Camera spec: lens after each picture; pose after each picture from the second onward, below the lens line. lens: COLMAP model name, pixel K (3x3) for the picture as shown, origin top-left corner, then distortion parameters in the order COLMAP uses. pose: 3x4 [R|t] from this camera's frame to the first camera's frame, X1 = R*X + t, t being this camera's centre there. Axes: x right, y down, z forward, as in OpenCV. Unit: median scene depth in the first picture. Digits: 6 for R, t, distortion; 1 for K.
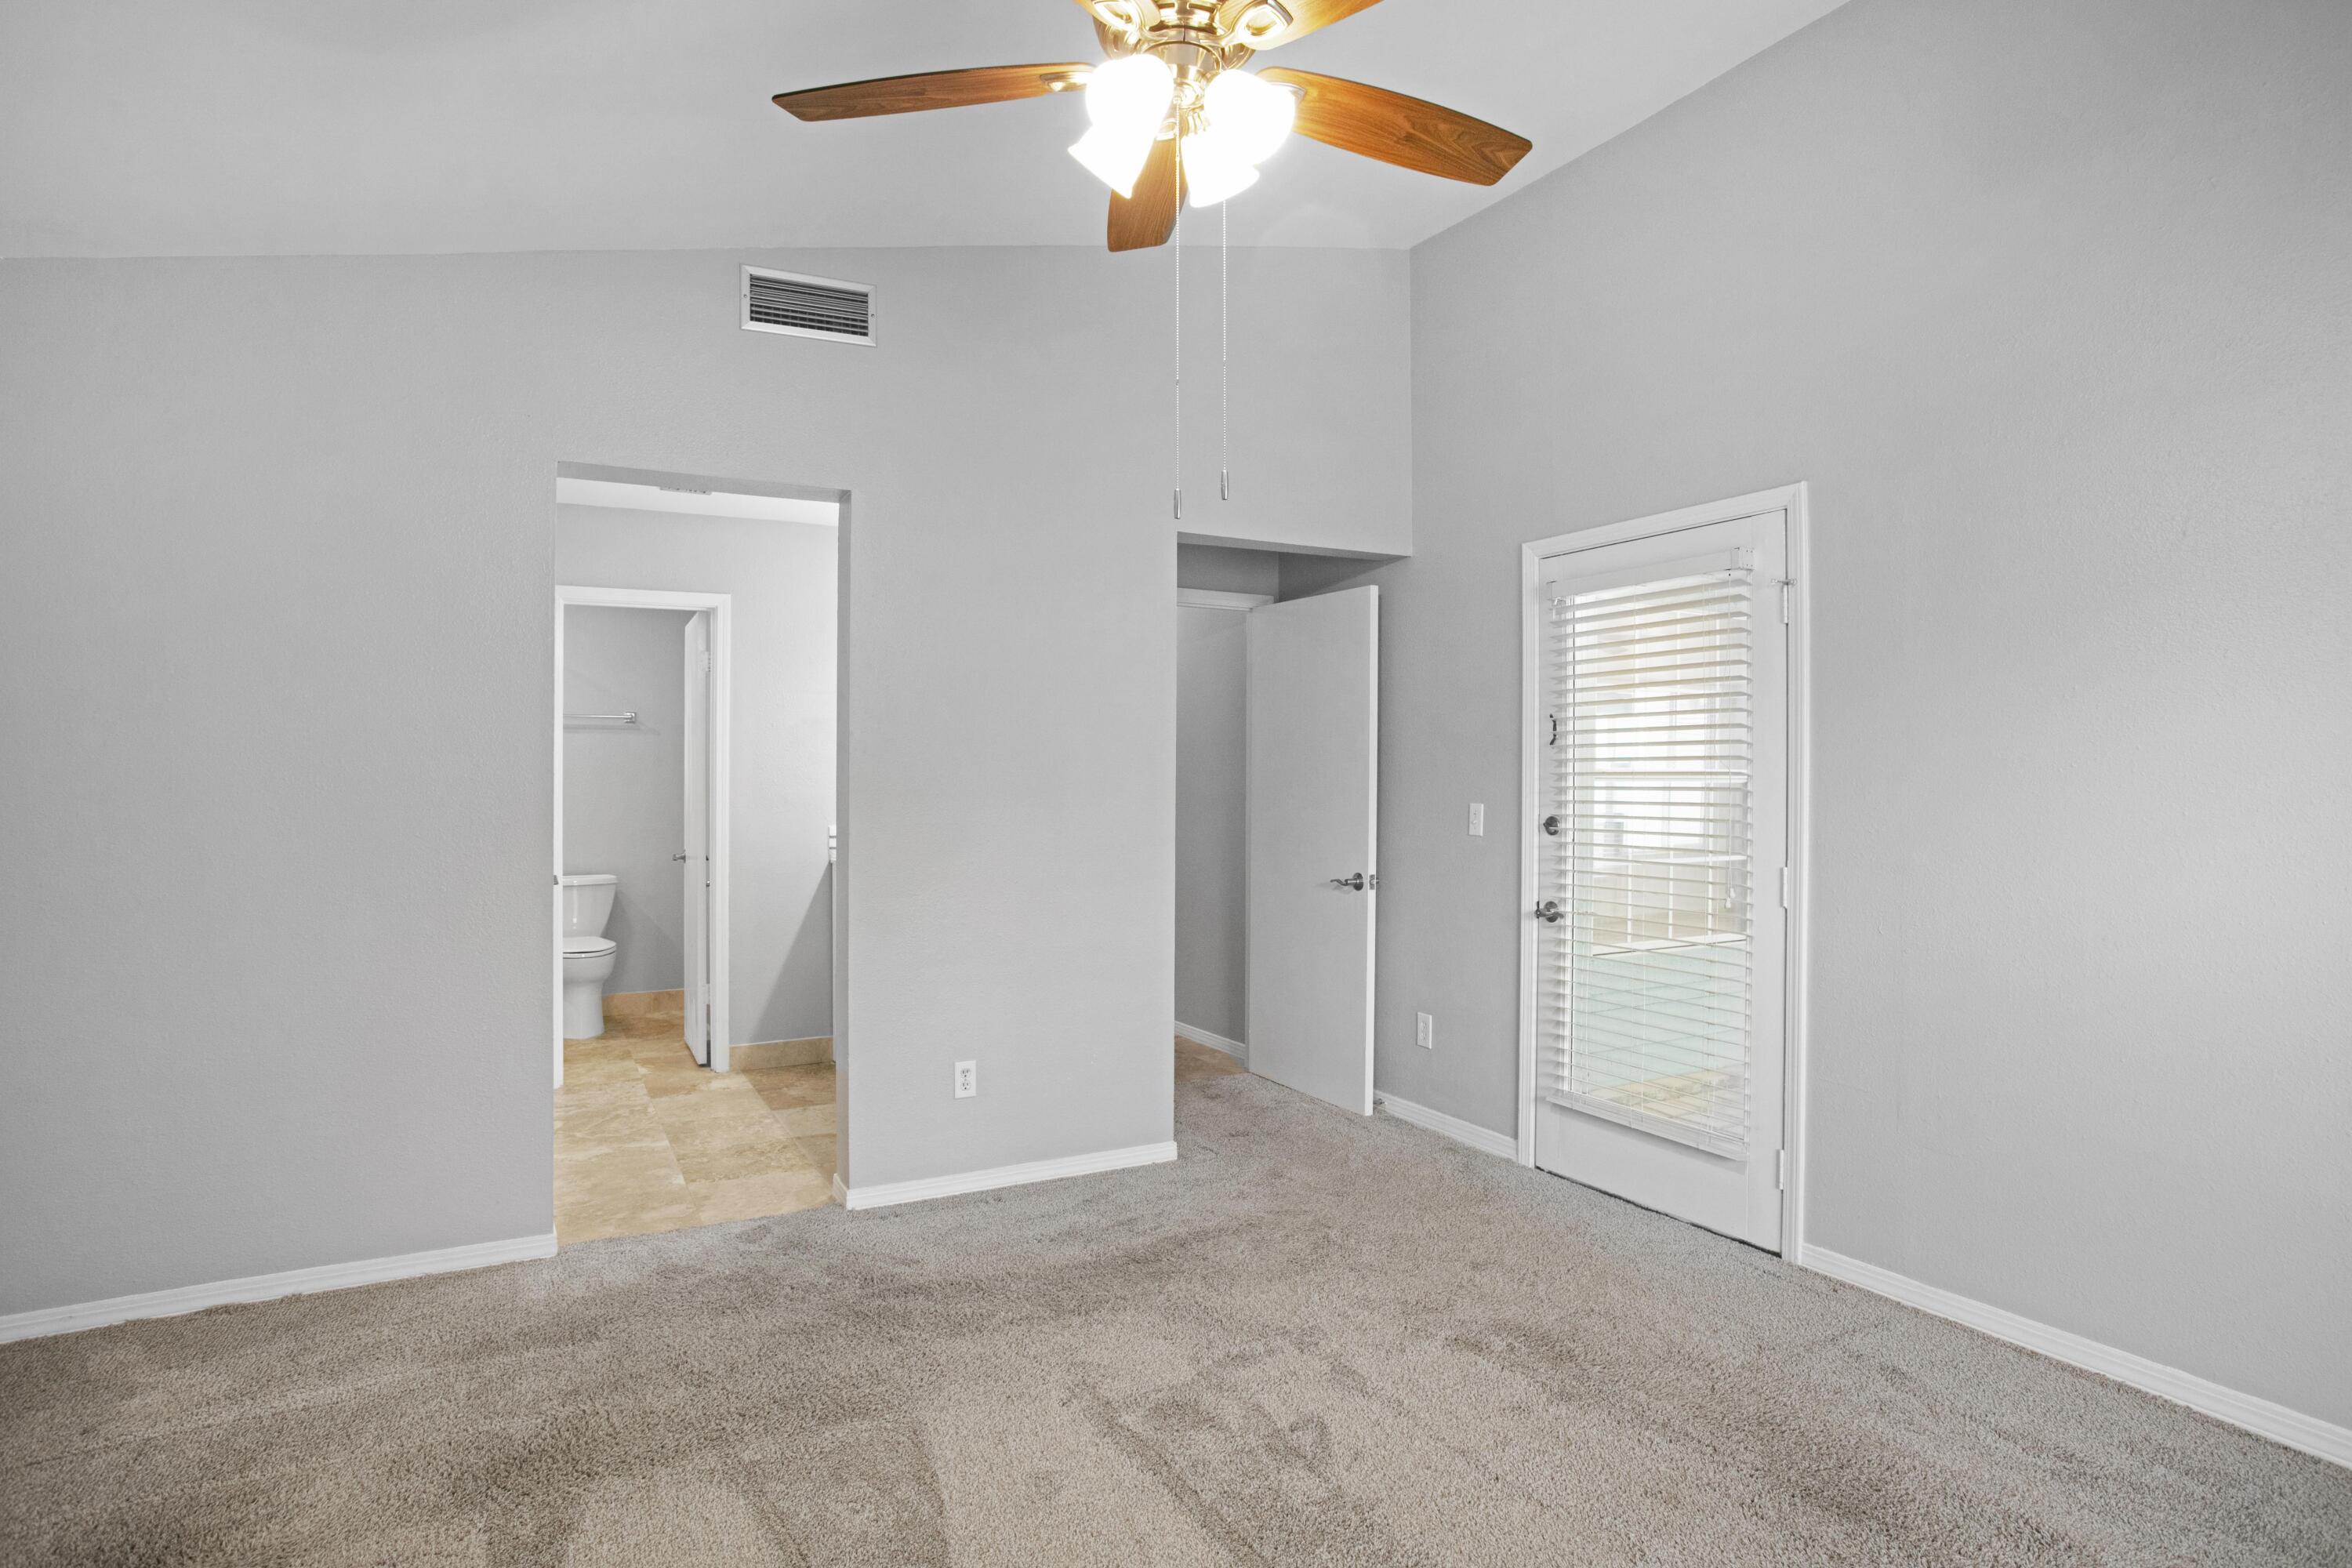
lens RADIAL K [[1221.3, 0, 1202.7], [0, 1221.3, 761.7], [0, 0, 1]] dist [-0.060951, 0.028504]
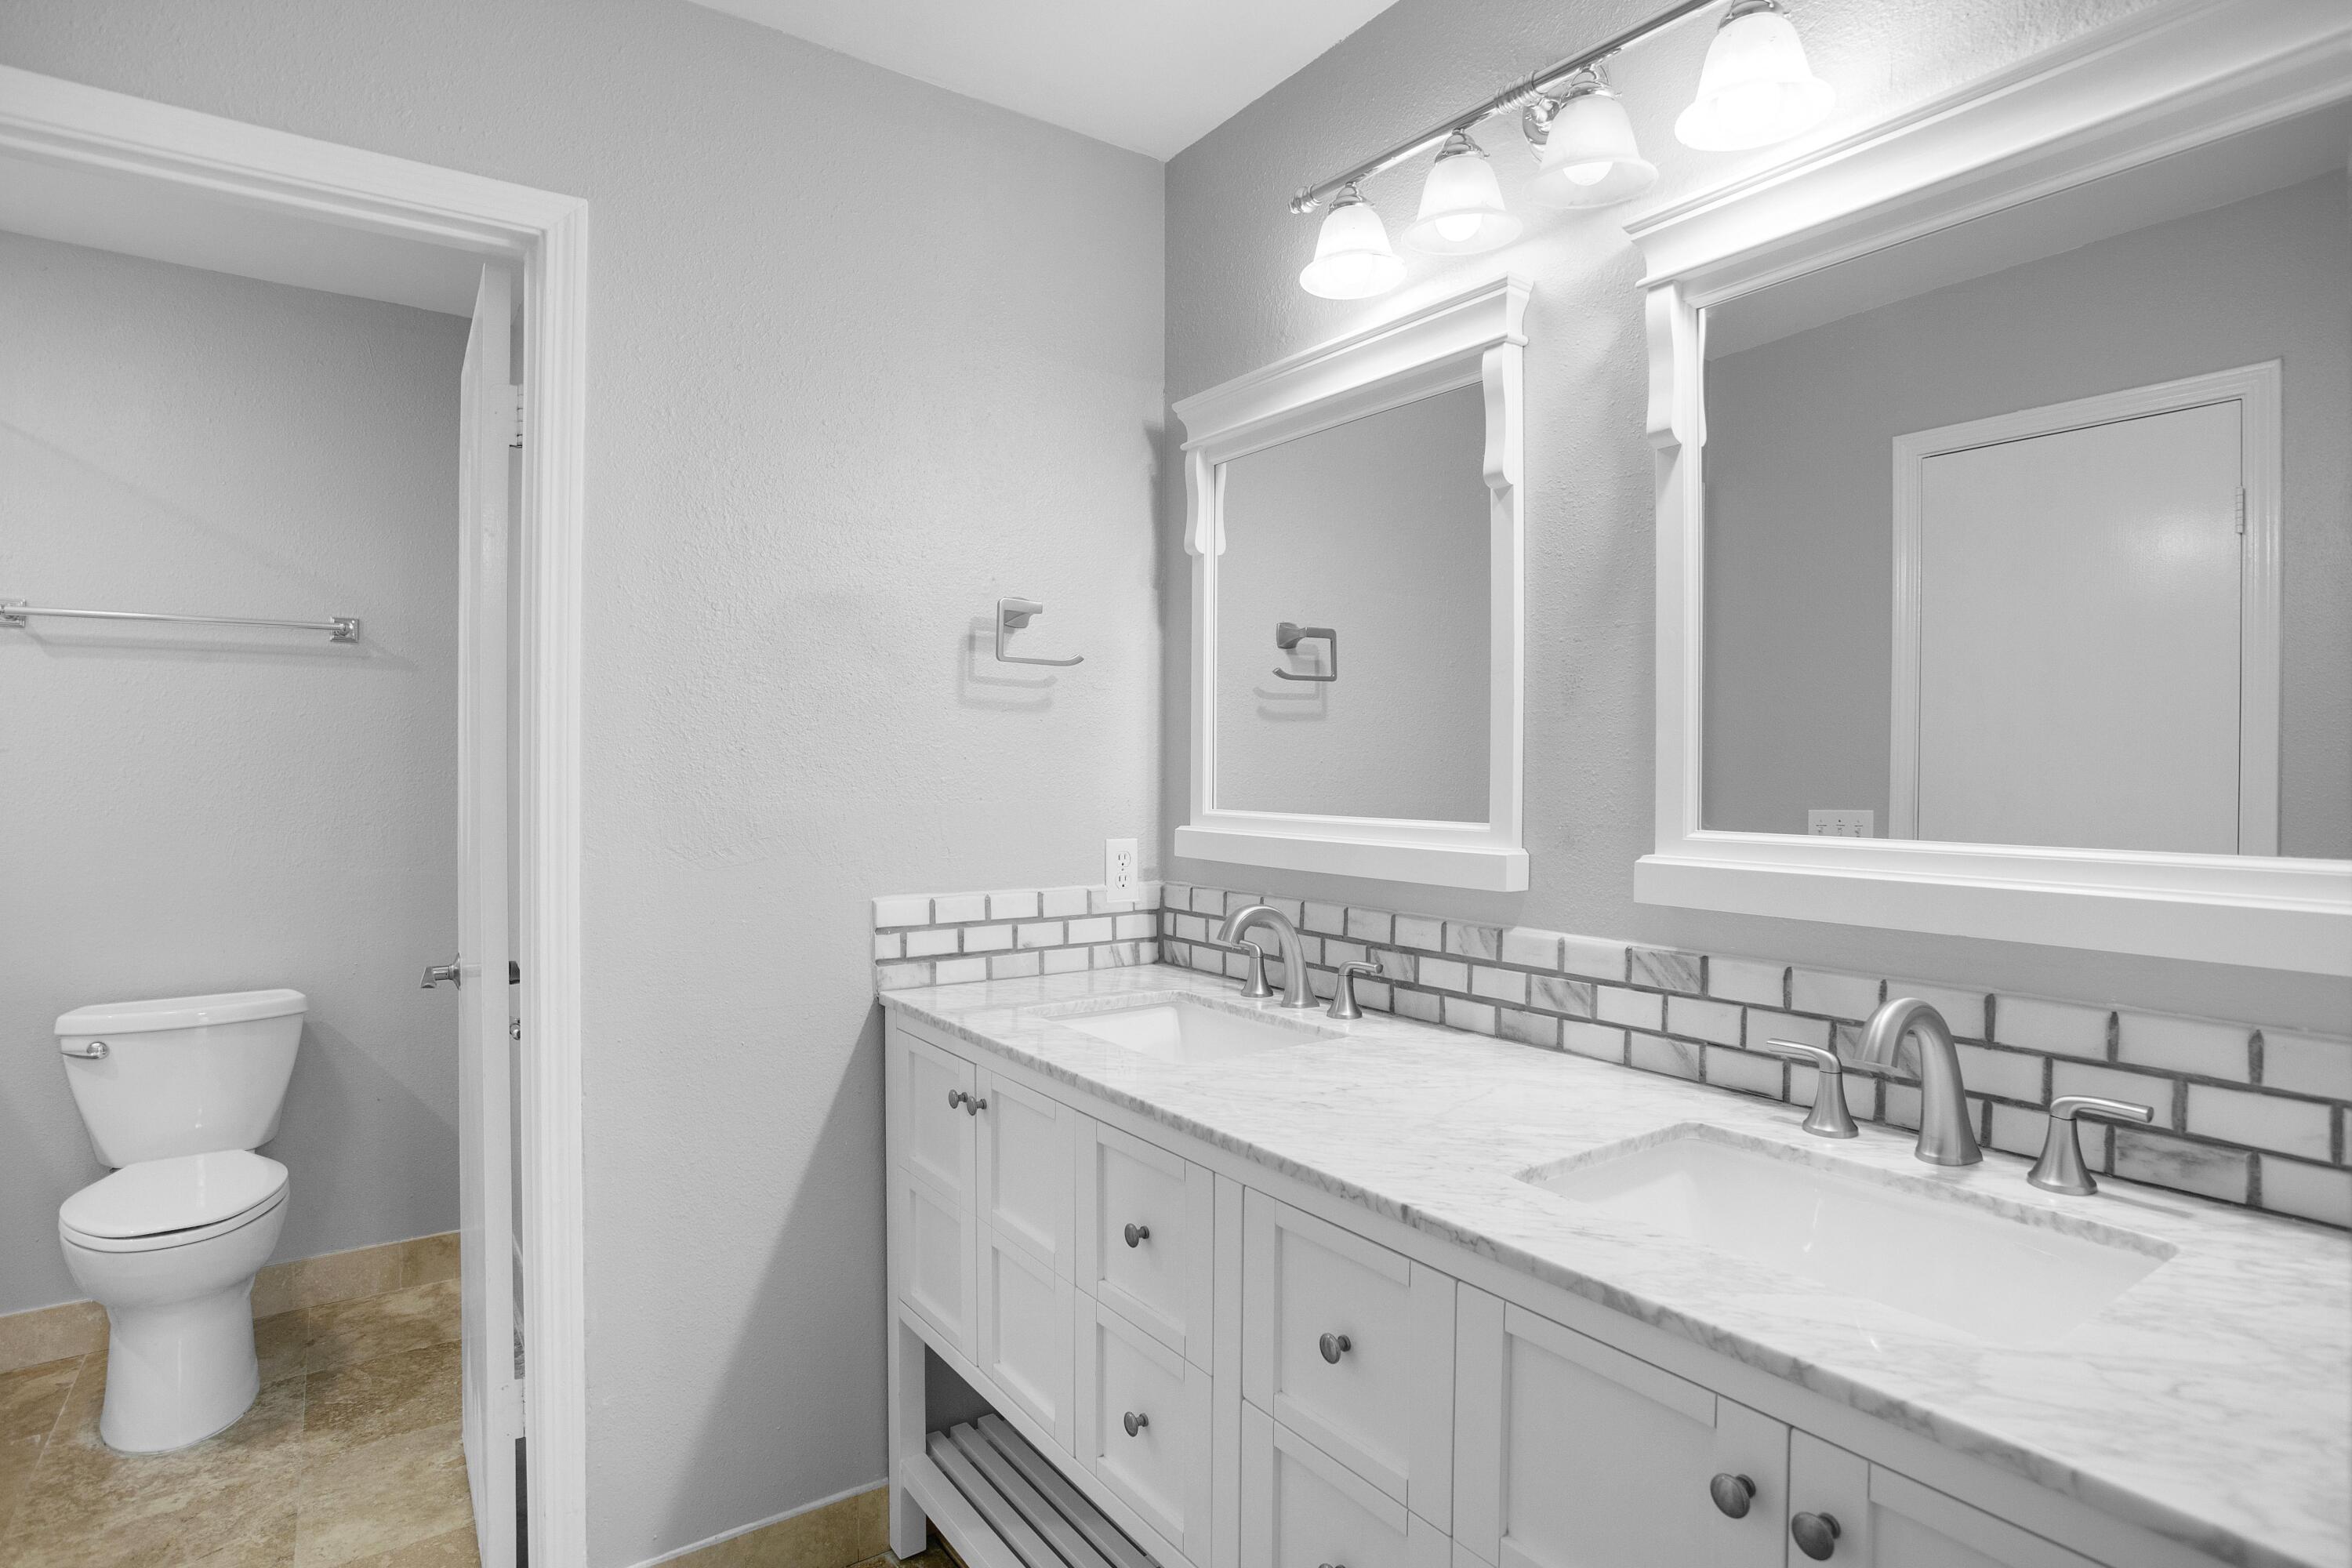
lens RADIAL K [[1221.3, 0, 1202.7], [0, 1221.3, 761.7], [0, 0, 1]] dist [-0.060951, 0.028504]
pose [[0.993645, 0.002376, 0.112530, -0.234271], [-0.003815, 0.999914, 0.012575, 0.006344], [-0.112491, -0.012924, 0.993569, 0.590696]]
